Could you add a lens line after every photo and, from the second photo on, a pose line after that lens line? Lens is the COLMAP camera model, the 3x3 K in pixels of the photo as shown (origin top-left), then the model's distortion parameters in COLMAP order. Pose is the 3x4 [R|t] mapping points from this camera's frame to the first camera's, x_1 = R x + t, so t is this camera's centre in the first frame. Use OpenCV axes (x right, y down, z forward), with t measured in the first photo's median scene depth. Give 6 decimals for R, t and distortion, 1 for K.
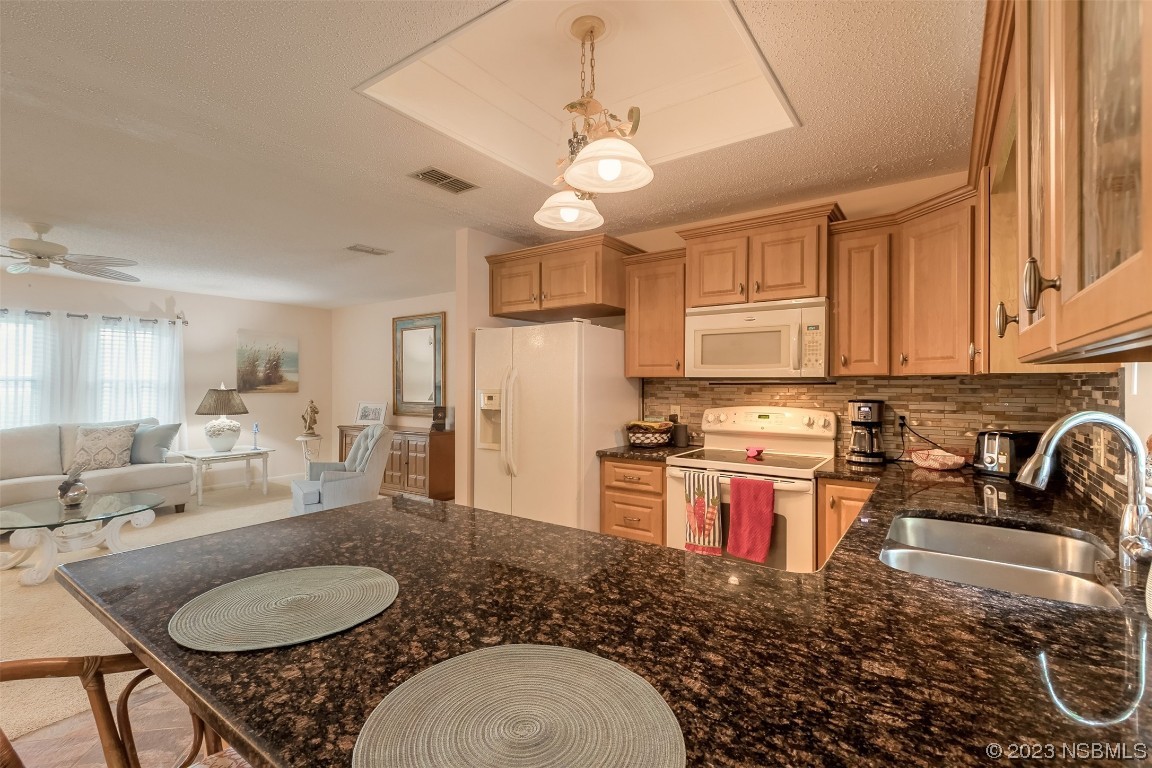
lens RADIAL K [[521.0, 0, 557.9], [0, 521.0, 385.8], [0, 0, 1]] dist [0.005889, -0.001795]
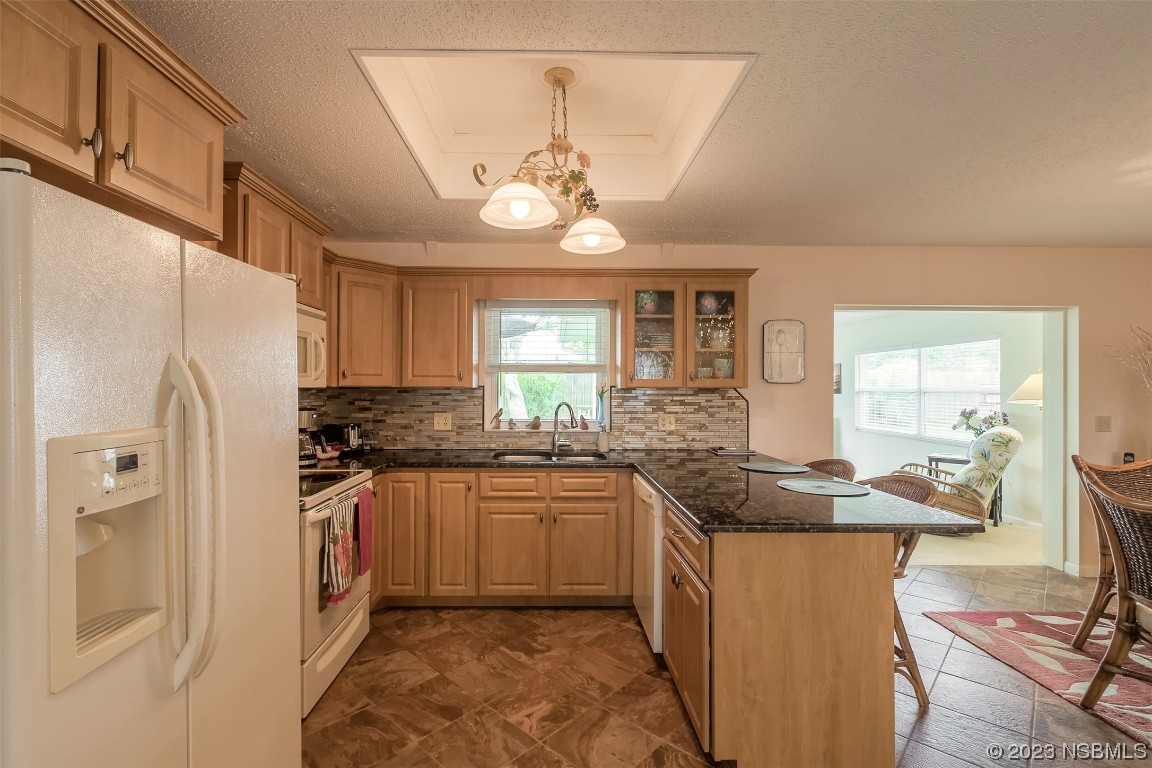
lens RADIAL K [[521.0, 0, 557.9], [0, 521.0, 385.8], [0, 0, 1]] dist [0.005889, -0.001795]
pose [[-0.602613, -0.003081, 0.798028, -0.455947], [-0.001215, 0.999995, 0.002944, -0.017649], [-0.798033, 0.000804, -0.602614, 0.922718]]
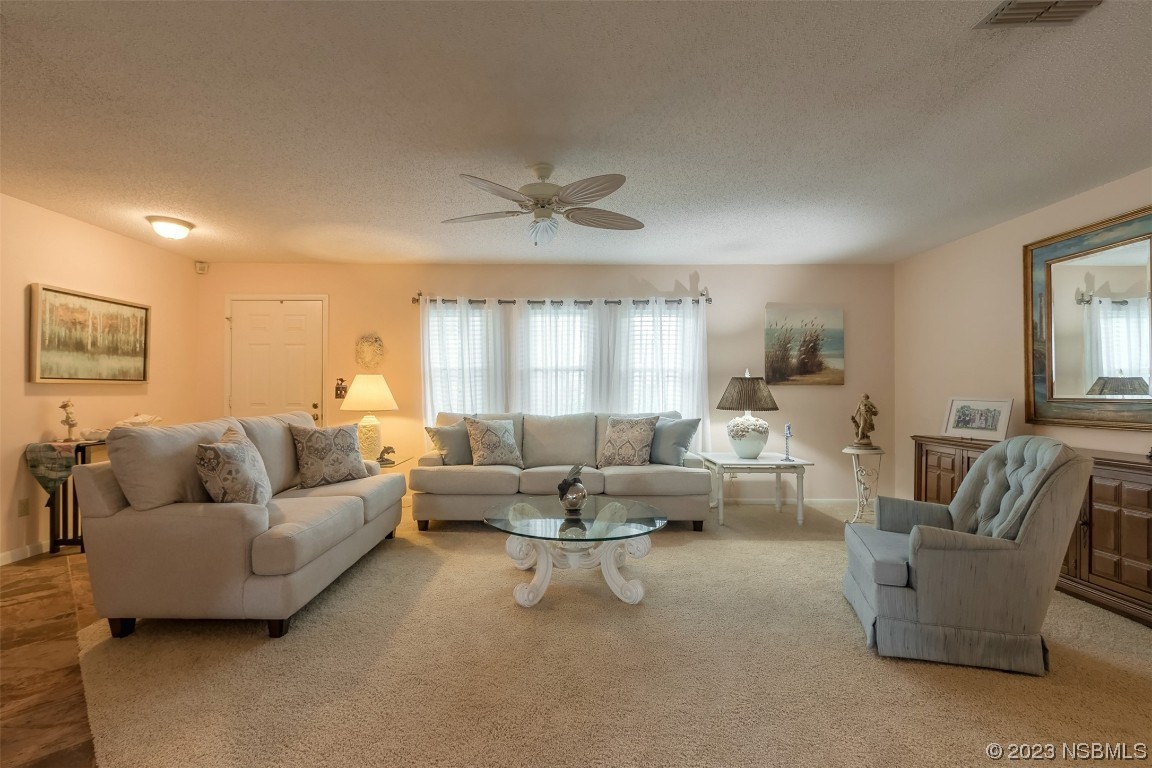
lens RADIAL K [[521.0, 0, 557.9], [0, 521.0, 385.8], [0, 0, 1]] dist [0.005889, -0.001795]
pose [[0.589262, -0.008609, -0.807896, -0.298332], [-0.003862, 0.999902, -0.013473, 0.048935], [0.807933, 0.011059, 0.589171, 0.517446]]
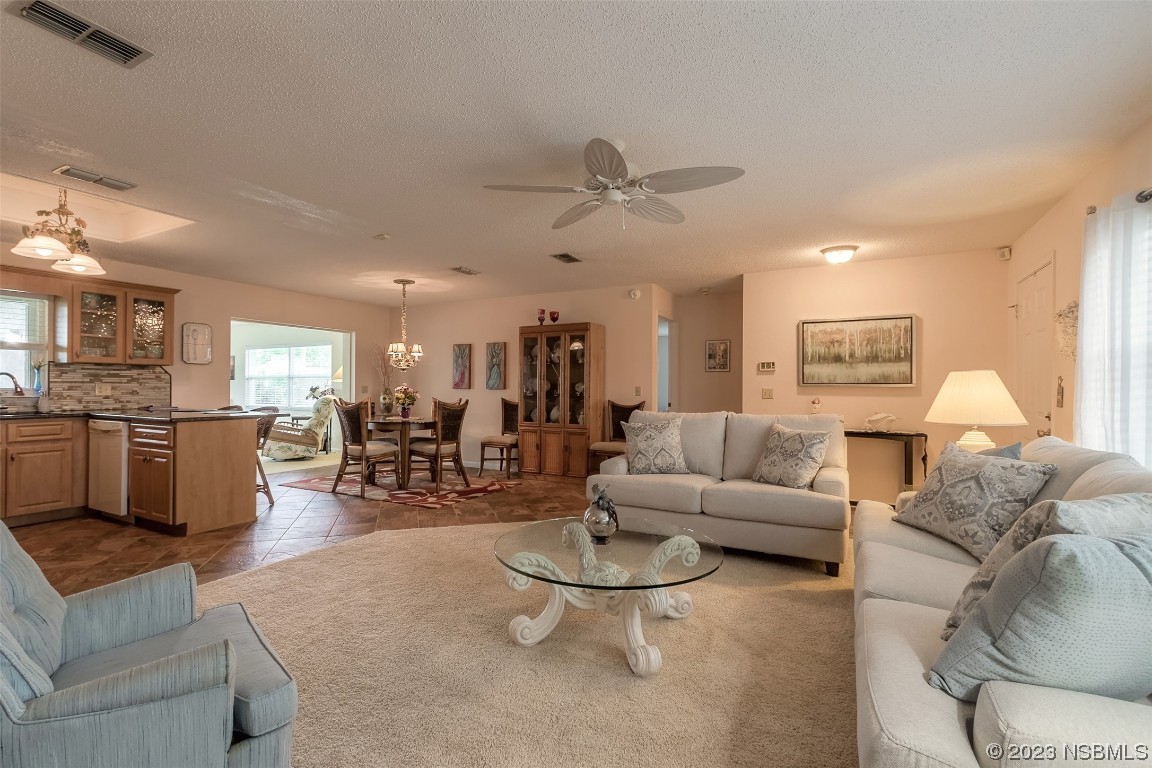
lens RADIAL K [[530.3, 0, 557.6], [0, 530.3, 384.3], [0, 0, 1]] dist [0.002320, -0.000194]
pose [[-0.992621, -0.008211, -0.120981, -0.805302], [-0.008243, 0.999966, -0.000238, 0.033733], [0.120979, 0.000761, -0.992655, 1.699375]]
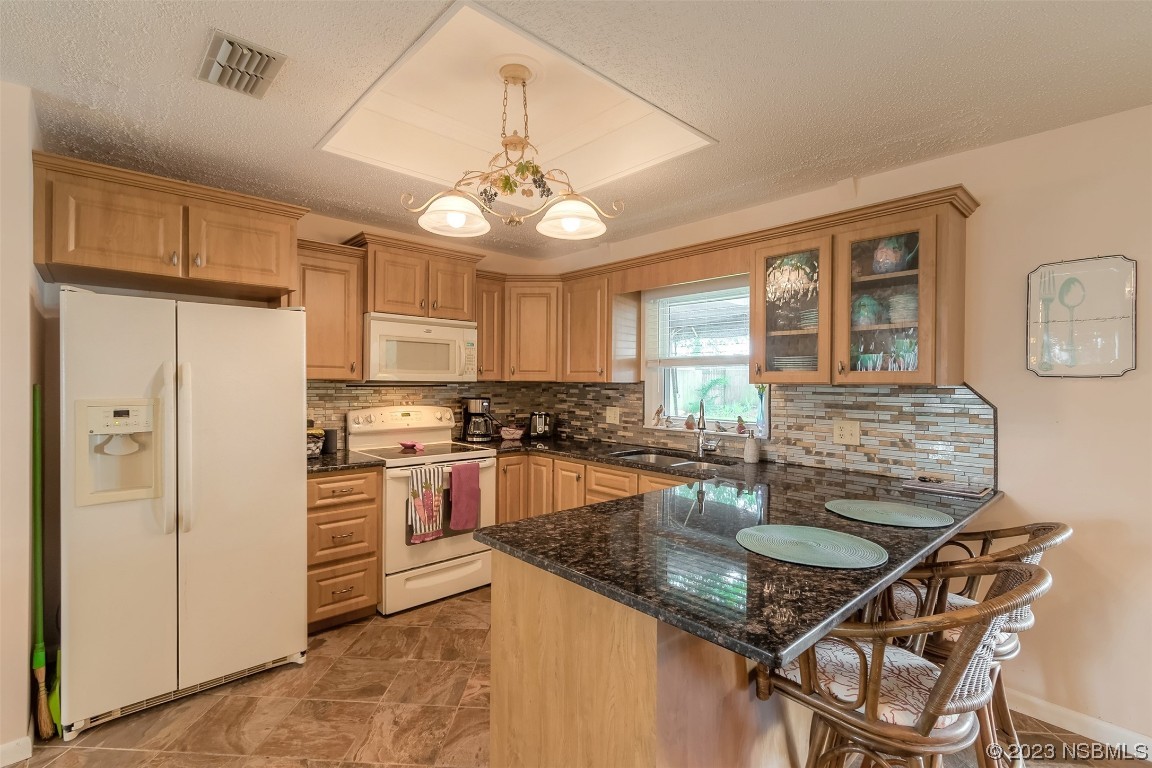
lens RADIAL K [[521.0, 0, 557.9], [0, 521.0, 385.8], [0, 0, 1]] dist [0.005889, -0.001795]
pose [[0.207013, -0.009797, 0.978289, -0.565168], [-0.002893, 0.999939, 0.010626, -0.015158], [-0.978334, -0.005030, 0.206972, 0.373166]]
